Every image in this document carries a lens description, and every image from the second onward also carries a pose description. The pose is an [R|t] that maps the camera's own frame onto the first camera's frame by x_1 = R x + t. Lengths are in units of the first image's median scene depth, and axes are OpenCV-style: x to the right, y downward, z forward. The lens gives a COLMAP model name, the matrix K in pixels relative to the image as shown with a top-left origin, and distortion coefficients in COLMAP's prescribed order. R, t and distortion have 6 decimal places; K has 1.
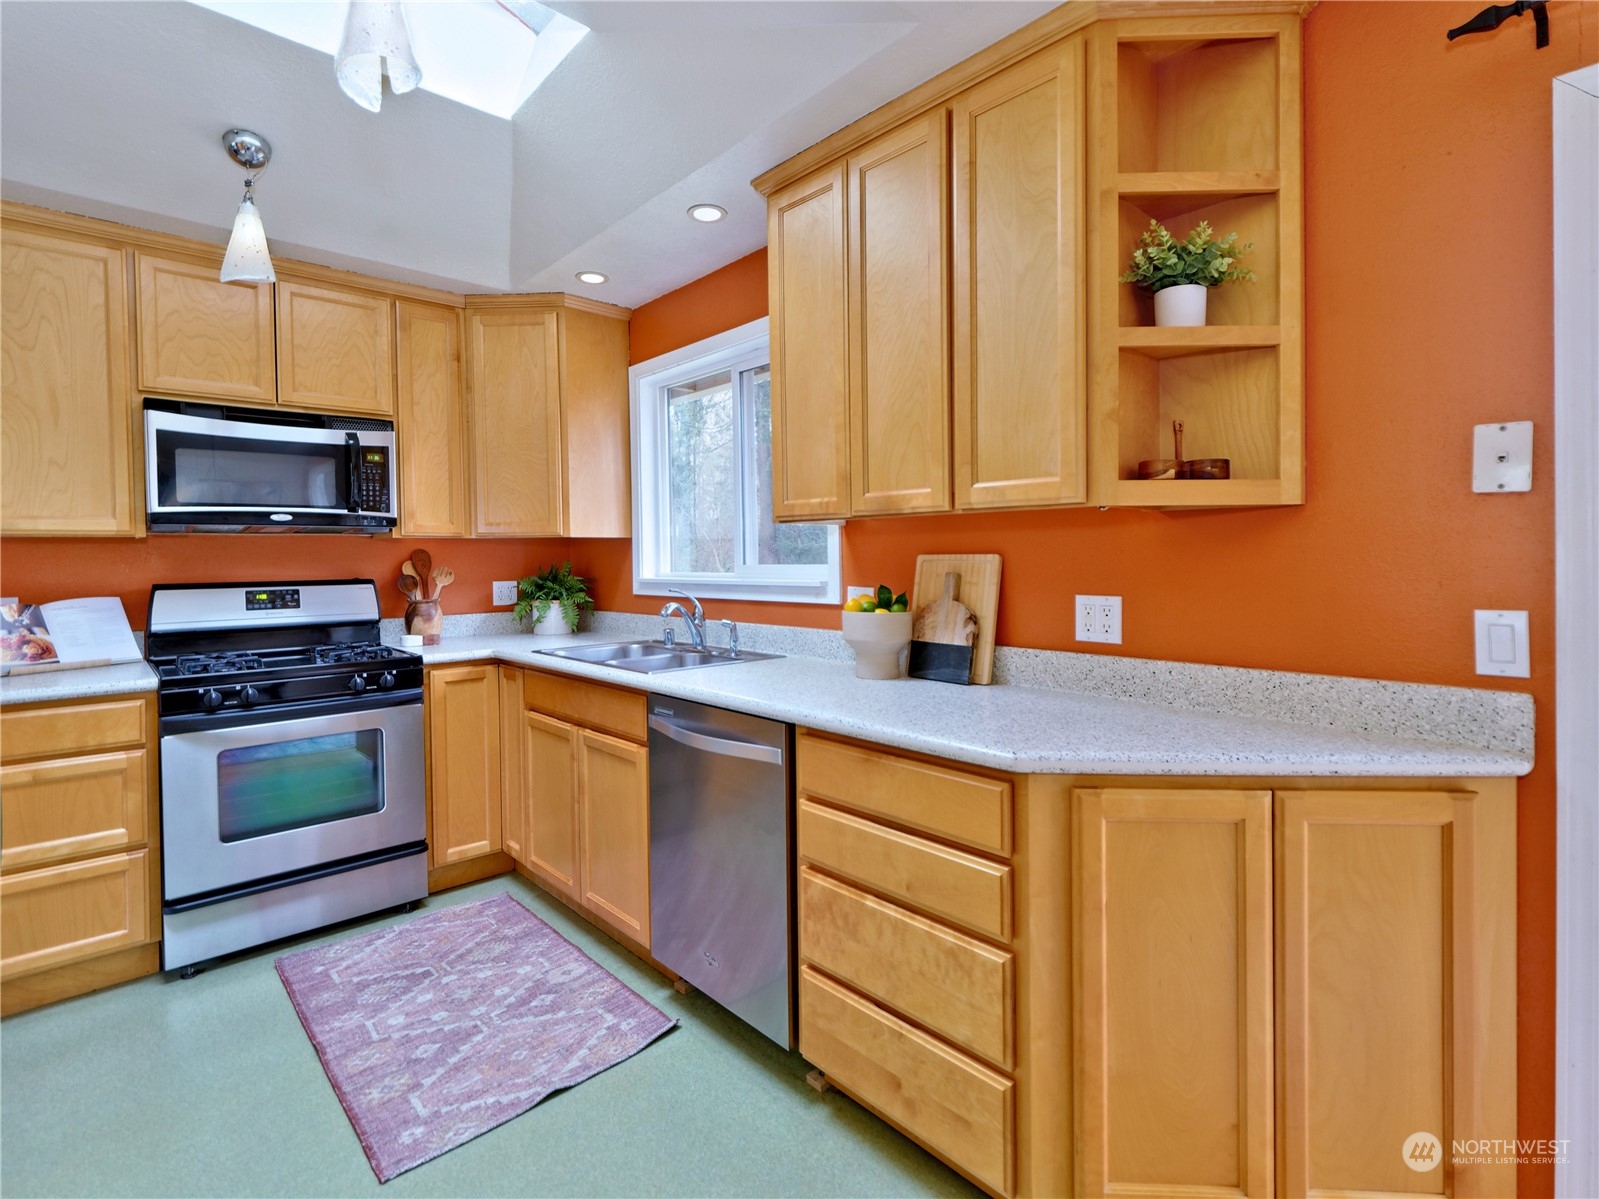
lens RADIAL K [[771.0, 0, 802.3], [0, 771.0, 560.3], [0, 0, 1]] dist [-0.001503, -0.000647]
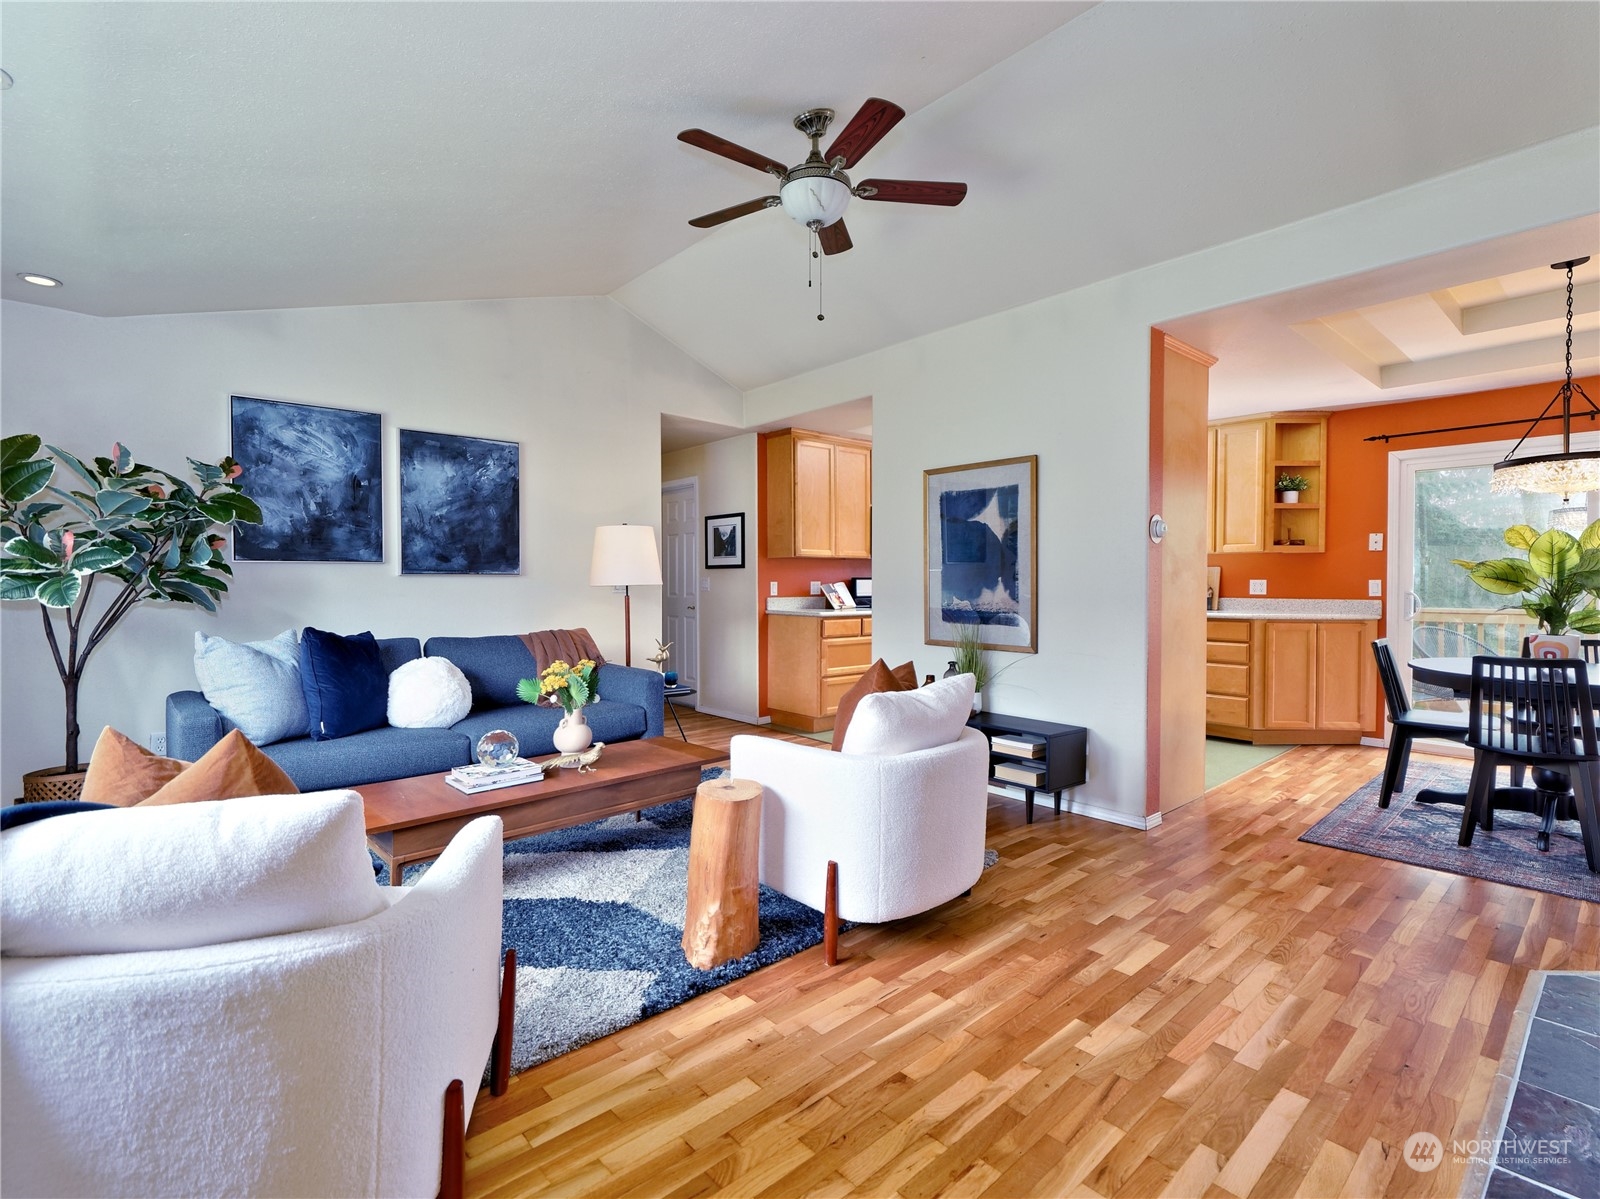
lens RADIAL K [[756.9, 0, 804.6], [0, 756.9, 593.7], [0, 0, 1]] dist [0.001519, 0.000532]
pose [[0.999784, 0.006287, -0.019828, -1.230909], [-0.005972, 0.999856, 0.015893, 0.056693], [0.019925, -0.015772, 0.999677, -1.864859]]
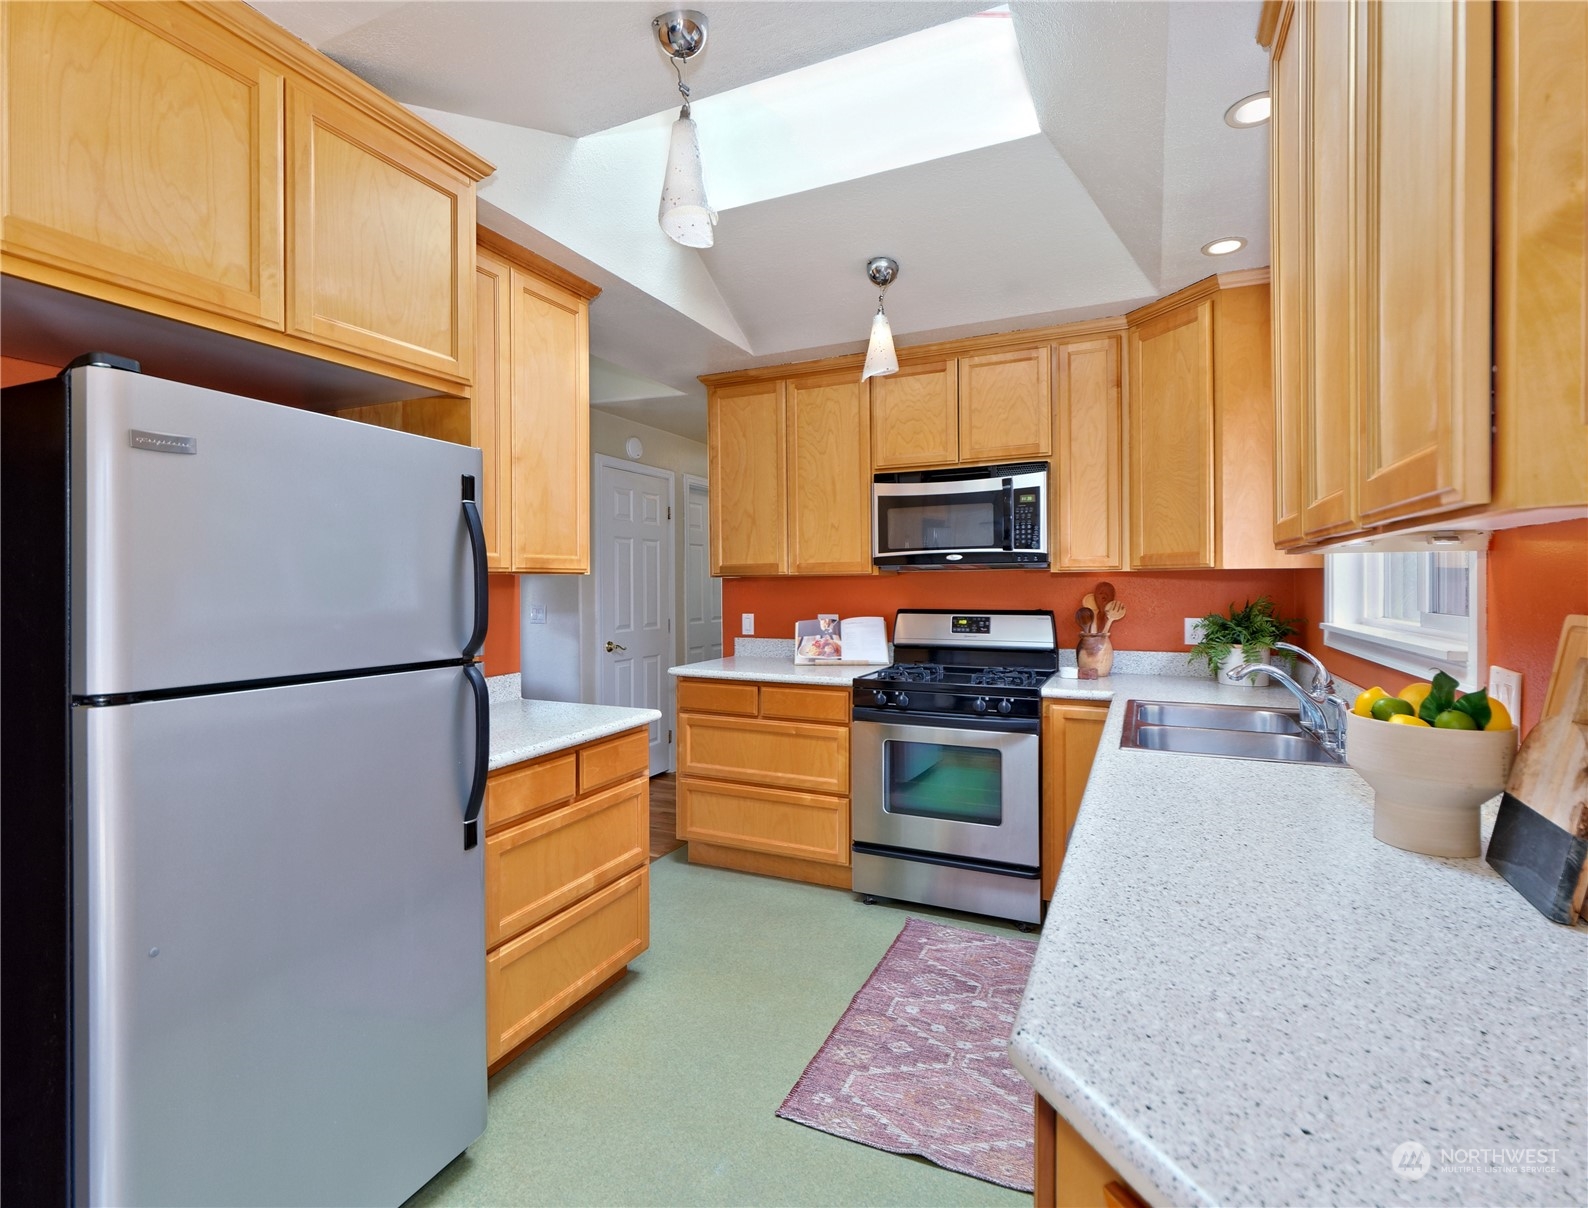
lens RADIAL K [[753.3, 0, 798.7], [0, 753.3, 586.2], [0, 0, 1]] dist [0.002432, -0.013383]
pose [[0.387485, 0.010227, -0.921819, 0.405610], [-0.005244, 0.999947, 0.008890, -0.025858], [0.921861, 0.001389, 0.387518, 0.420166]]
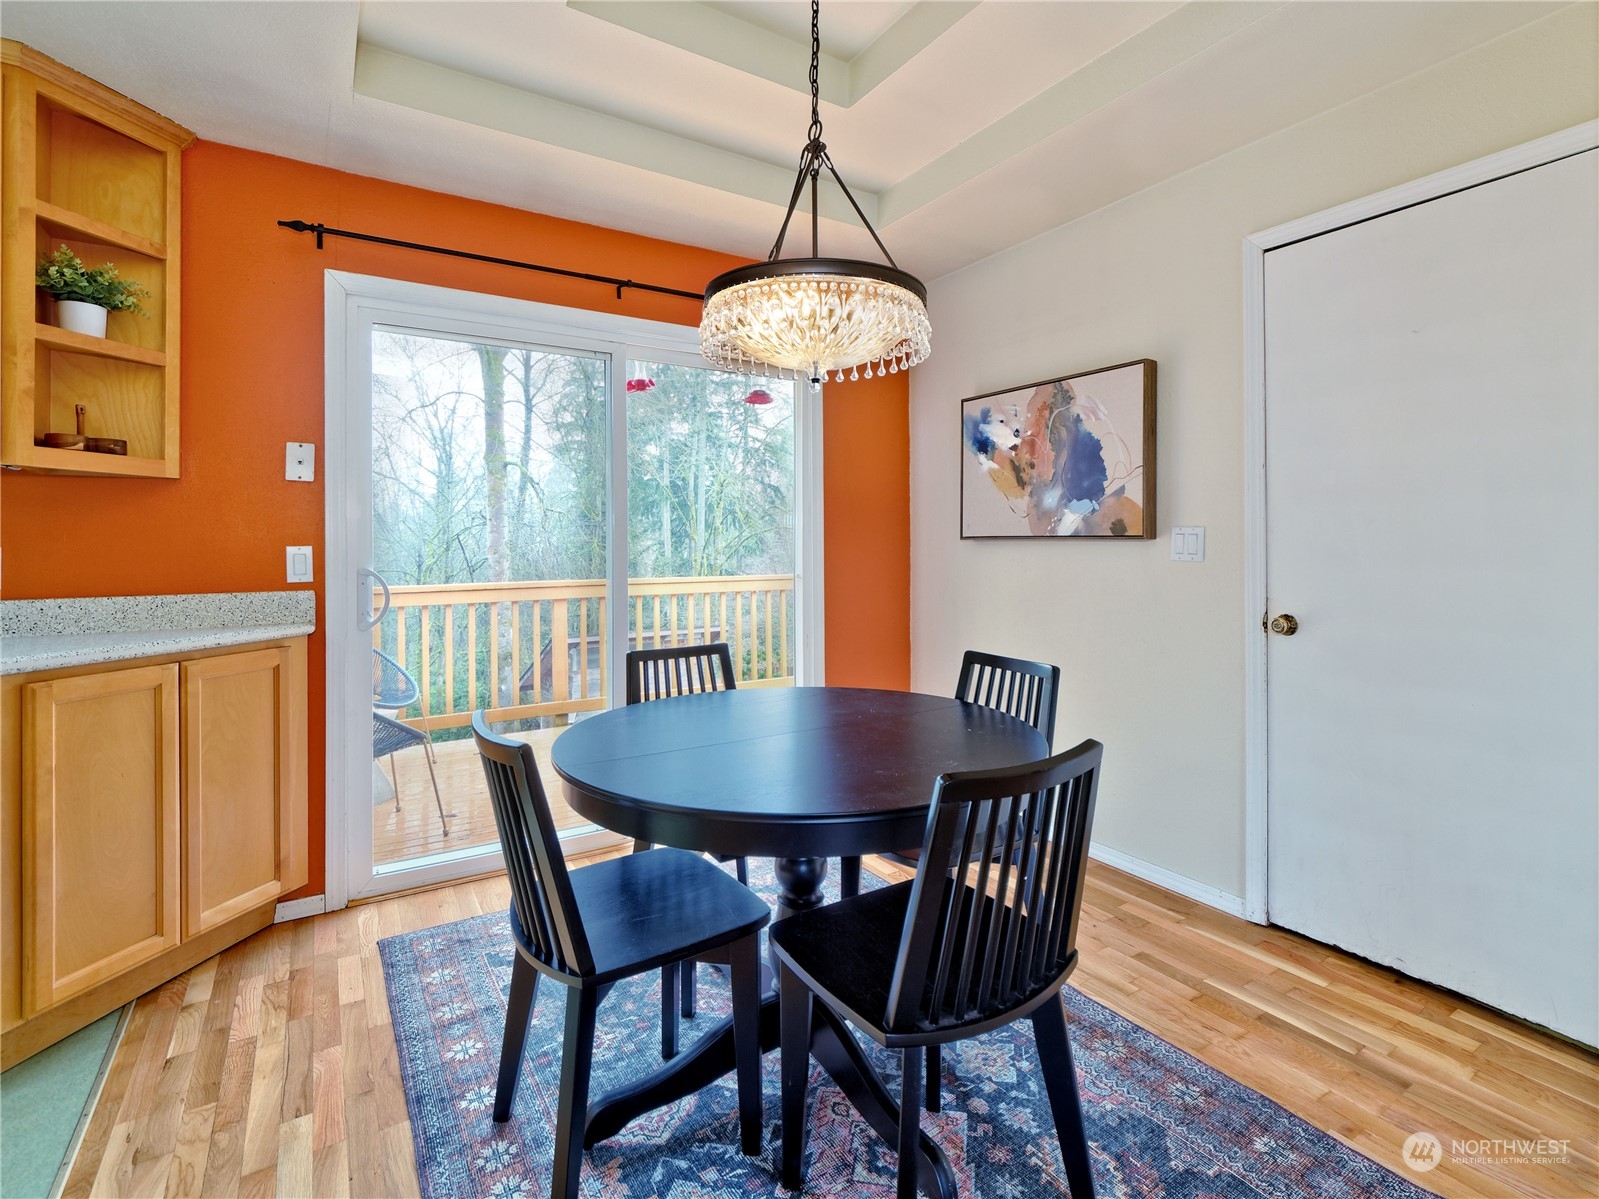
lens RADIAL K [[770.4, 0, 798.6], [0, 770.4, 540.2], [0, 0, 1]] dist [0.001027, -0.001317]
pose [[0.185577, 0.007454, 0.982601, -0.405217], [0.005813, 0.999945, -0.008684, 0.045429], [-0.982613, 0.007323, 0.185523, -0.303045]]
